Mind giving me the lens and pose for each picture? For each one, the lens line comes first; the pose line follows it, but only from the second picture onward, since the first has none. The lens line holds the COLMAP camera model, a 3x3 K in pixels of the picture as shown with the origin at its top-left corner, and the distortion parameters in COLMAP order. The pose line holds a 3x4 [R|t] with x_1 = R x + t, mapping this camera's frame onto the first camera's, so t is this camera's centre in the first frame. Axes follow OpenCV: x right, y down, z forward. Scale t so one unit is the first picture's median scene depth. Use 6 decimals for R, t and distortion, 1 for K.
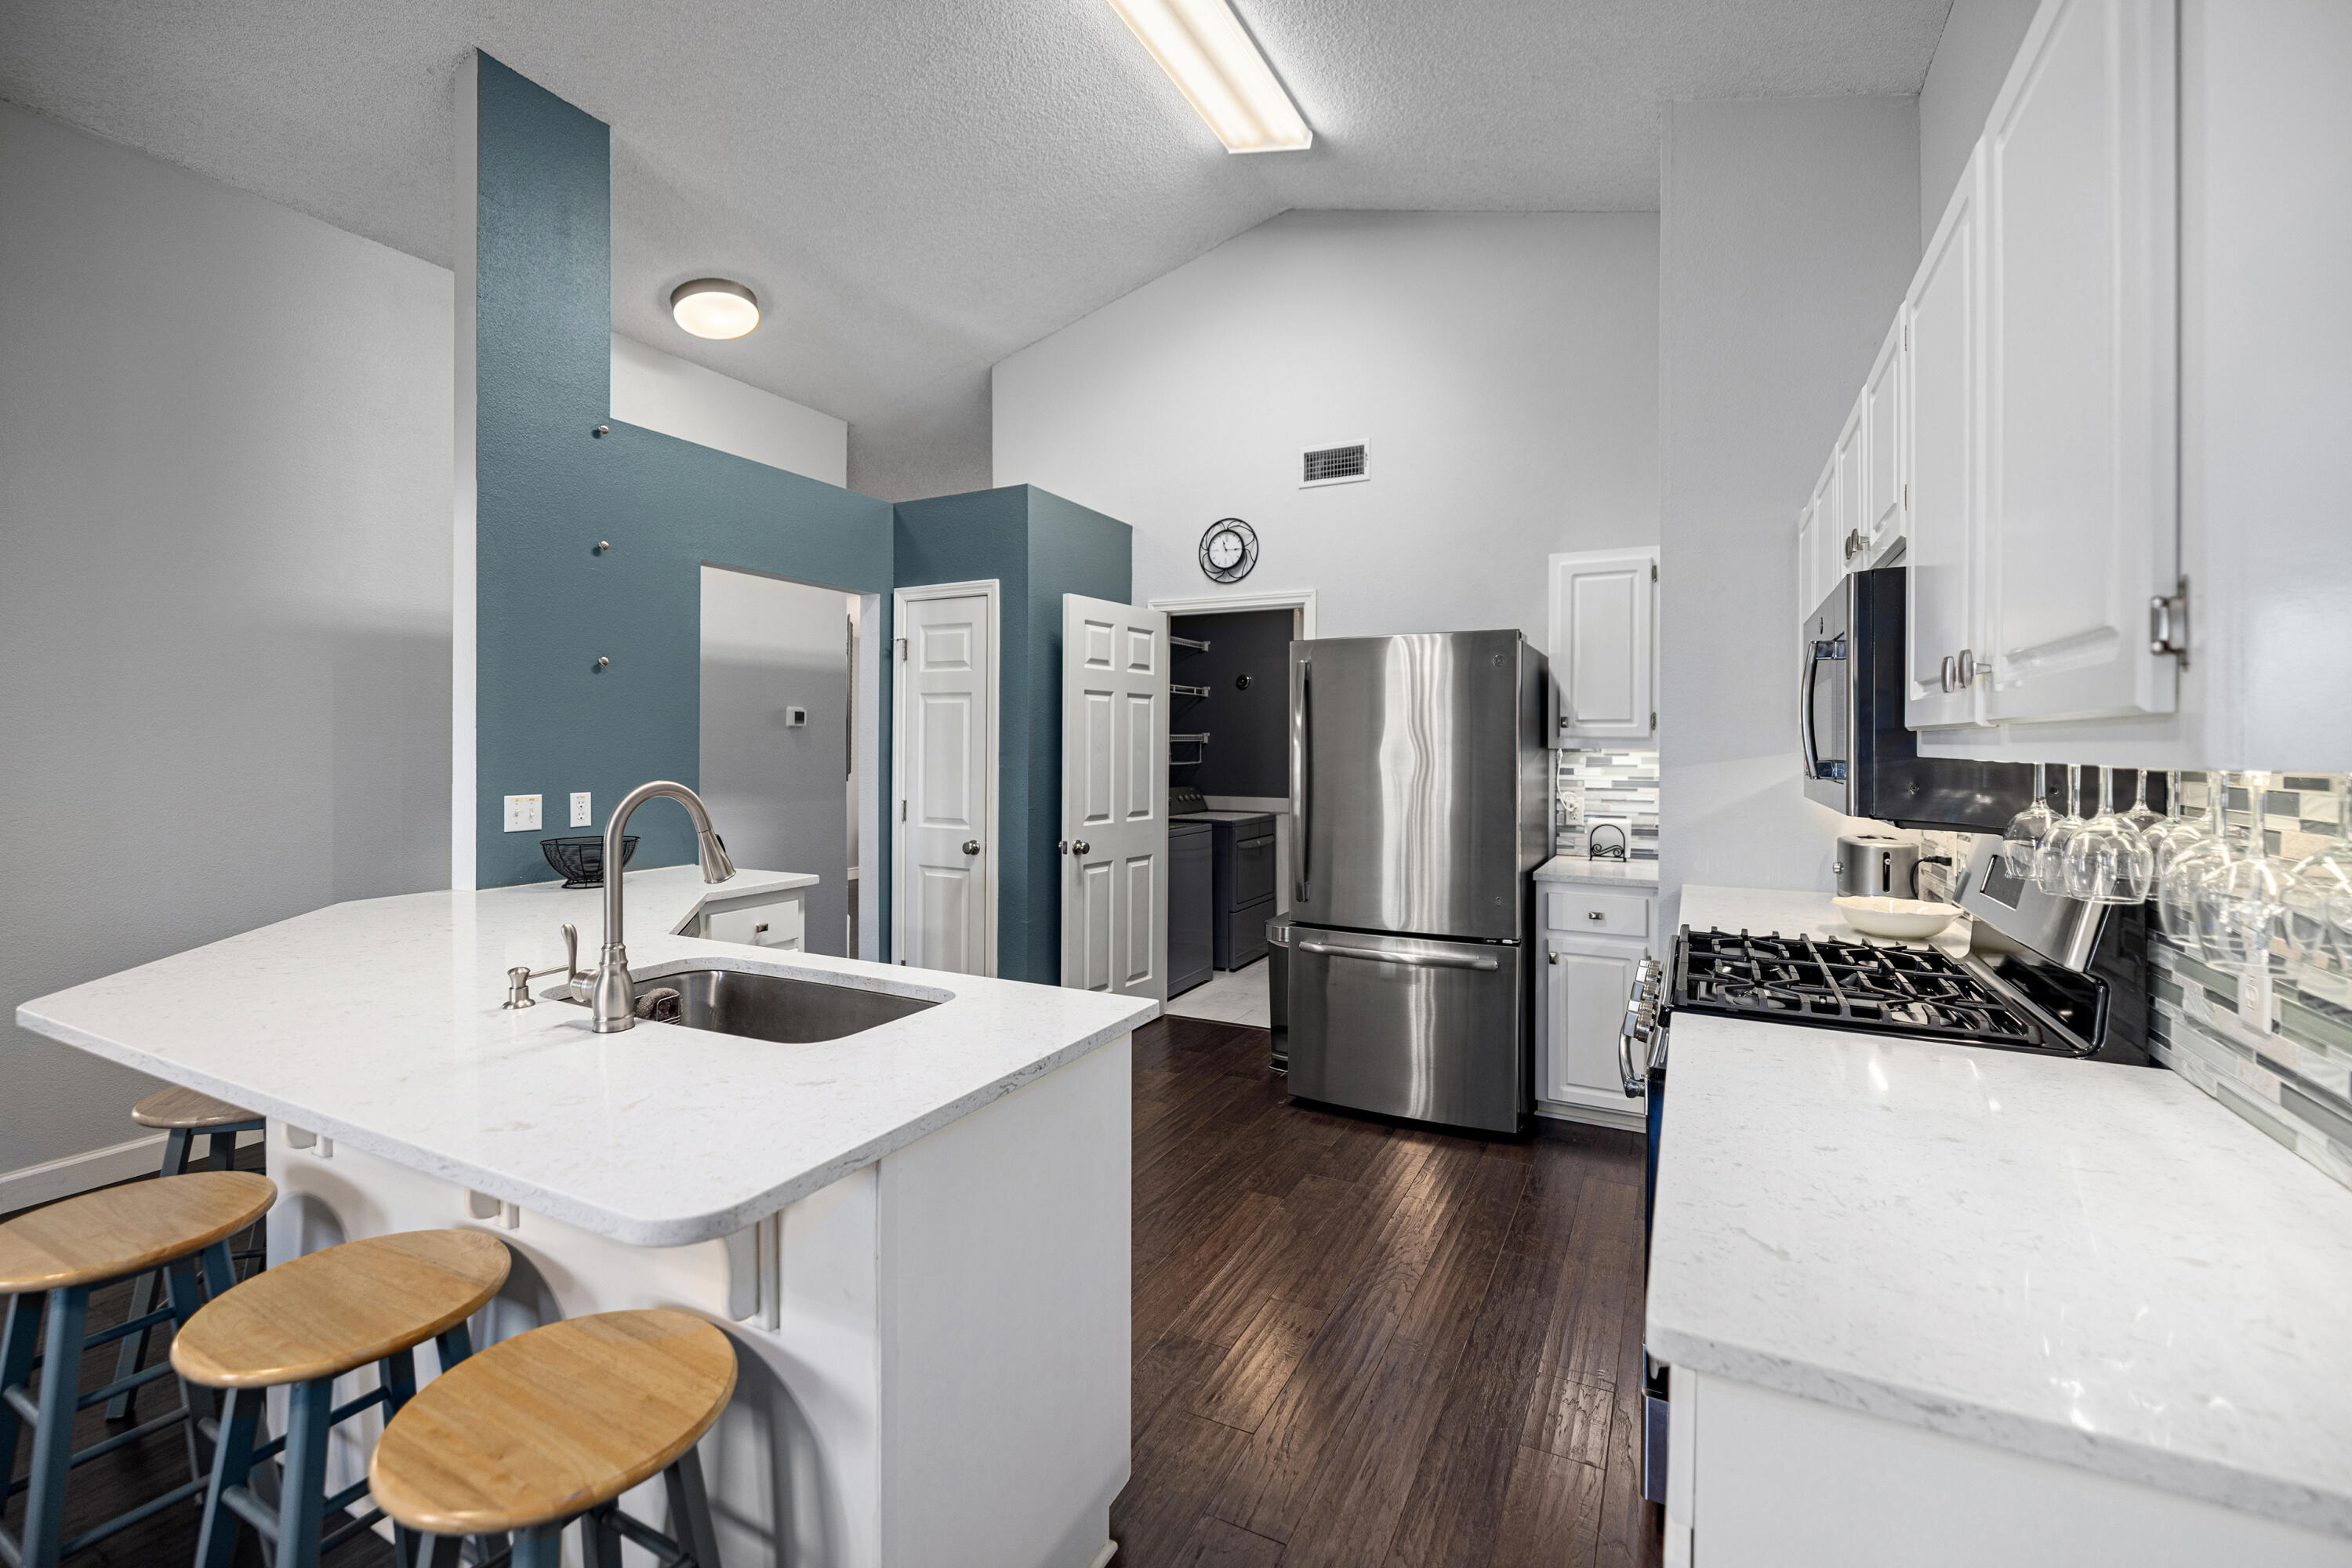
lens RADIAL K [[992.6, 0, 1197.7], [0, 992.6, 746.8], [0, 0, 1]] dist [0.006742, -0.002897]
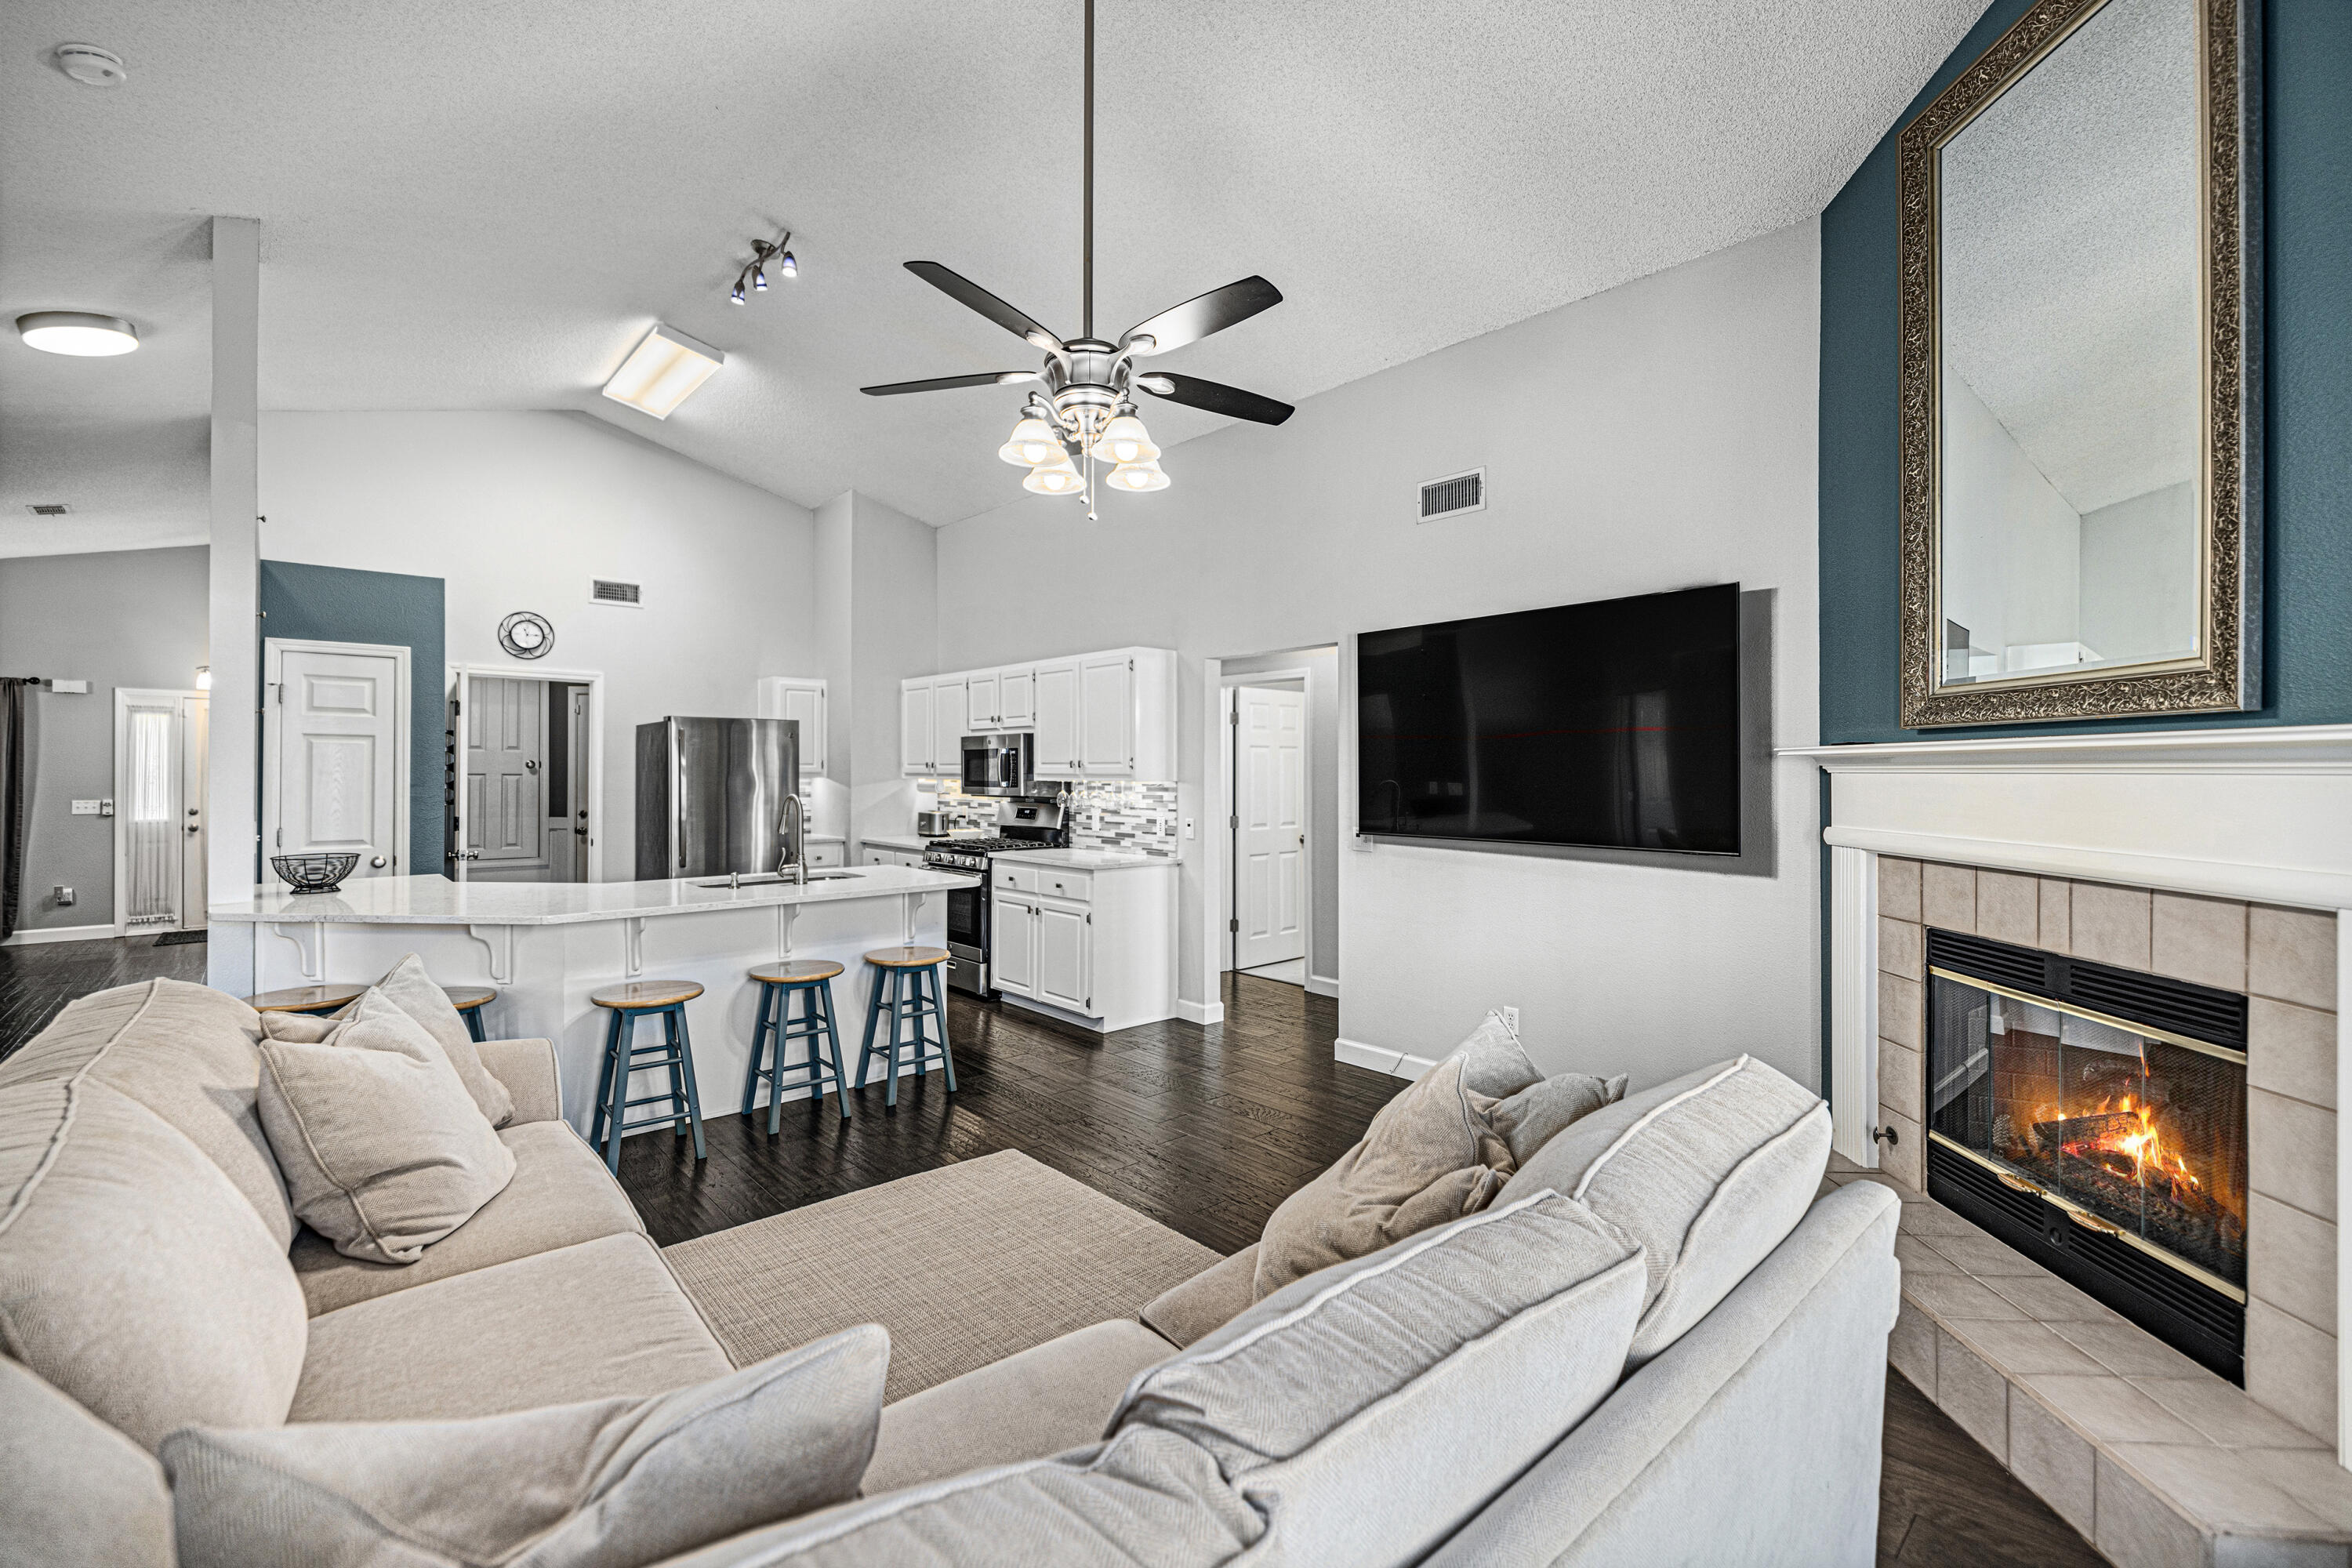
lens RADIAL K [[992.6, 0, 1174.0], [0, 992.6, 764.8], [0, 0, 1]] dist [0.006742, -0.002897]
pose [[0.358522, 0.006333, 0.933500, -0.996457], [0.001896, 0.999970, -0.007512, -0.007714], [-0.933519, 0.004463, 0.358499, -0.346029]]
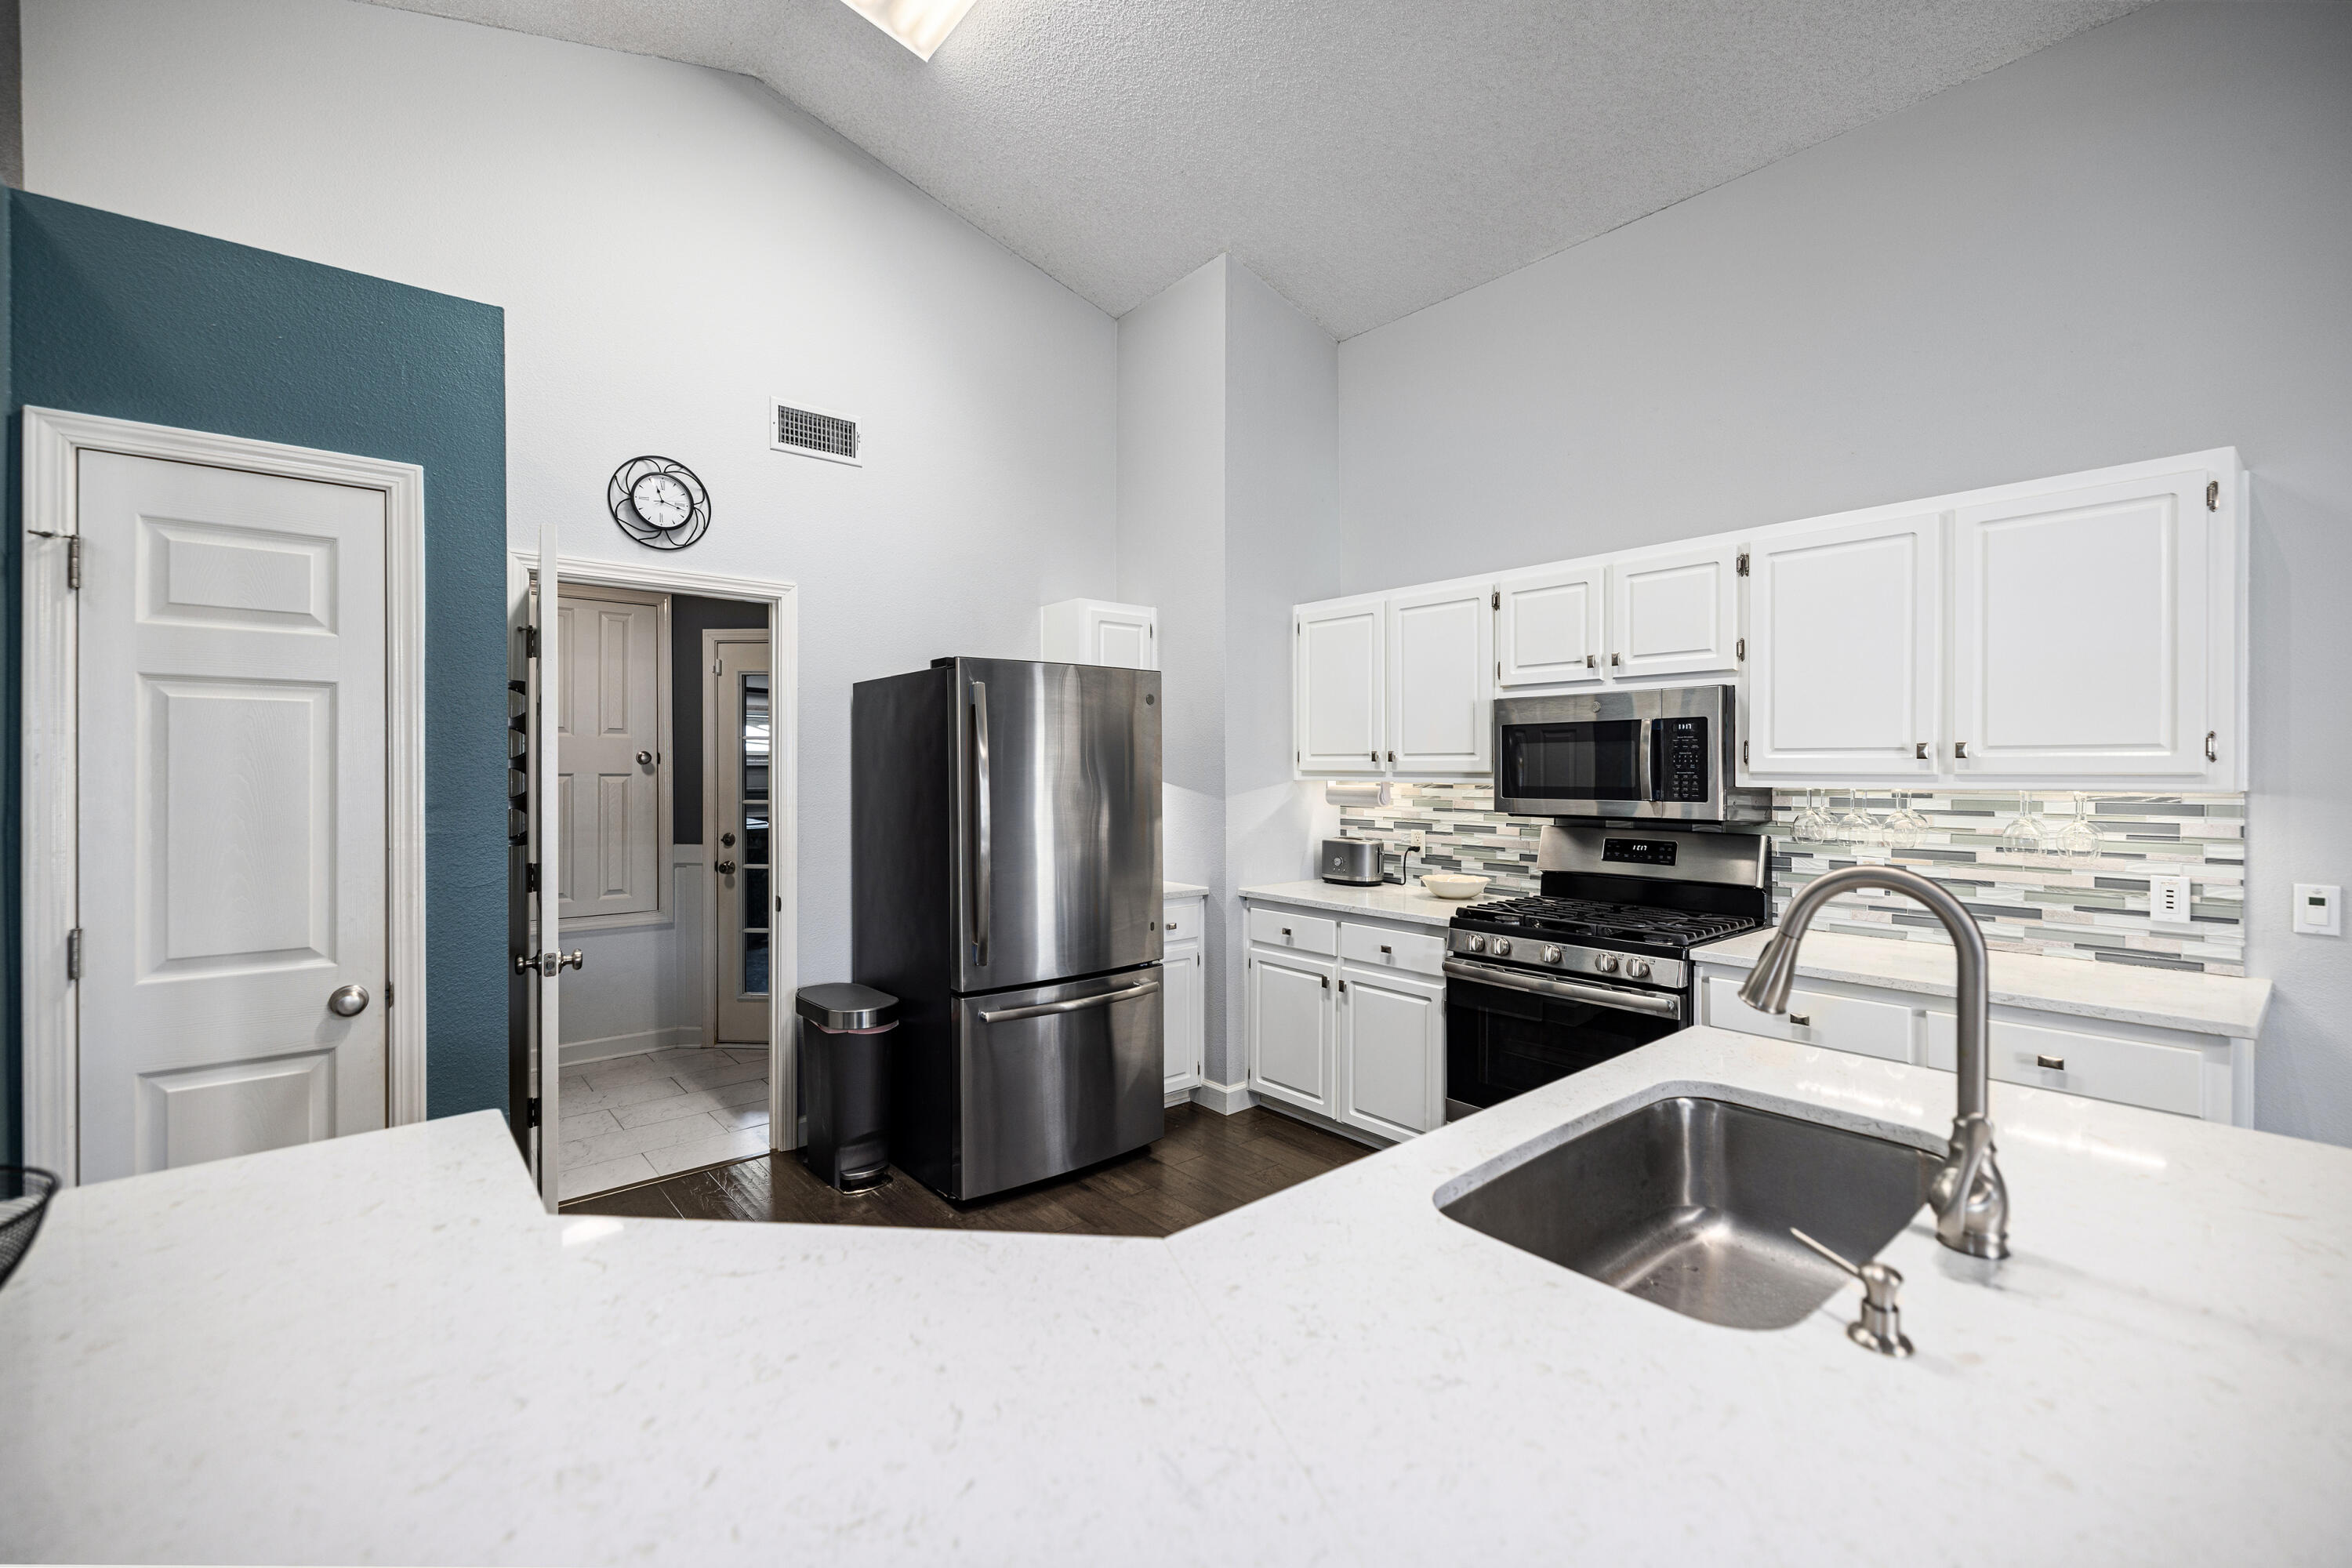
lens RADIAL K [[992.6, 0, 1179.0], [0, 992.6, 767.8], [0, 0, 1]] dist [0.006742, -0.002897]
pose [[0.390858, -0.002767, 0.920447, -0.504720], [0.004777, 0.999988, 0.000977, -0.011443], [-0.920439, 0.004015, 0.390867, 0.423036]]
